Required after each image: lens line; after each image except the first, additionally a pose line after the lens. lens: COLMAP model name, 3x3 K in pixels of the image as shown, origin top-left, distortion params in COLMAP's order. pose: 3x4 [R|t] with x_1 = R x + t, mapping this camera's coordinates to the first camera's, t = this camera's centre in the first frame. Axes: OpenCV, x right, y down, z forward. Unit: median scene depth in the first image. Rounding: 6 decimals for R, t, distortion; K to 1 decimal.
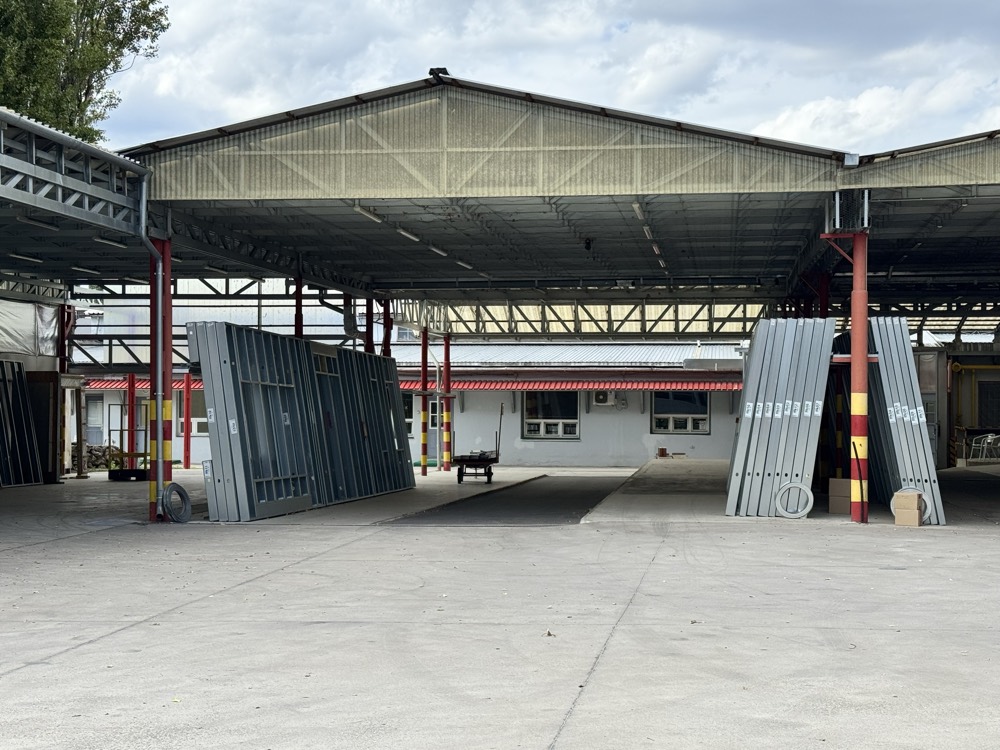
lens RADIAL K [[1631.8, 0, 499.9], [0, 1631.8, 375.8], [0, 0, 1]] dist [0.008171, 0.000000]
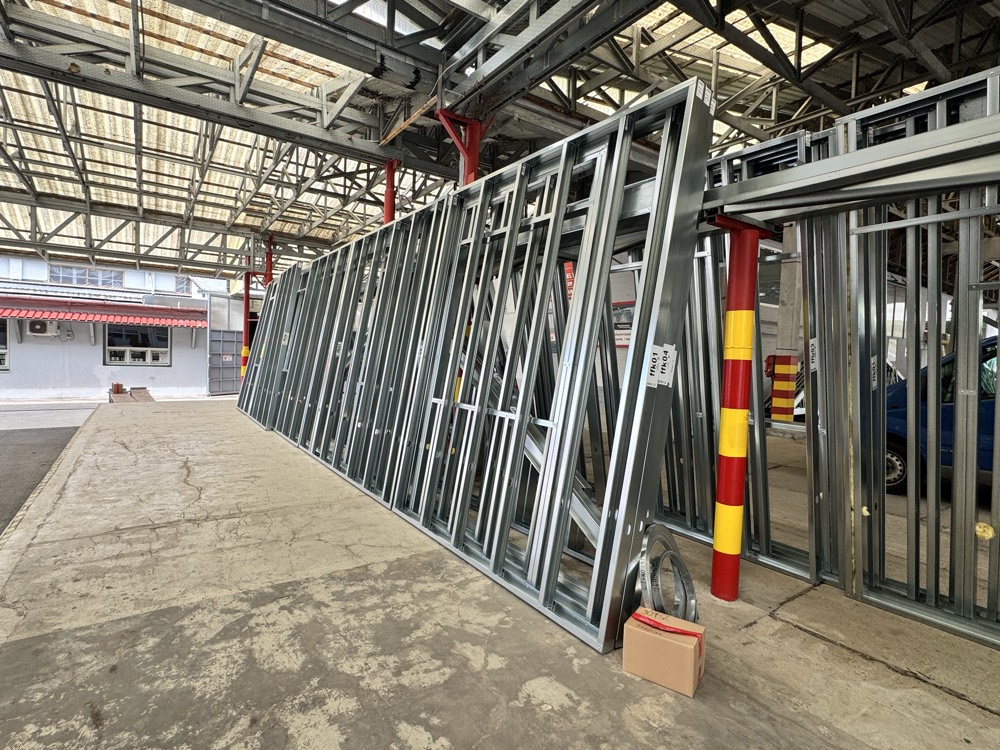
lens RADIAL K [[502.3, 0, 498.0], [0, 502.3, 376.2], [0, 0, 1]] dist [-0.002207, -0.000475]
pose [[0.733861, -0.008962, 0.679241, 0.060592], [-0.042068, 0.997394, 0.058610, 0.013415], [-0.677996, -0.071586, 0.731571, 0.605267]]
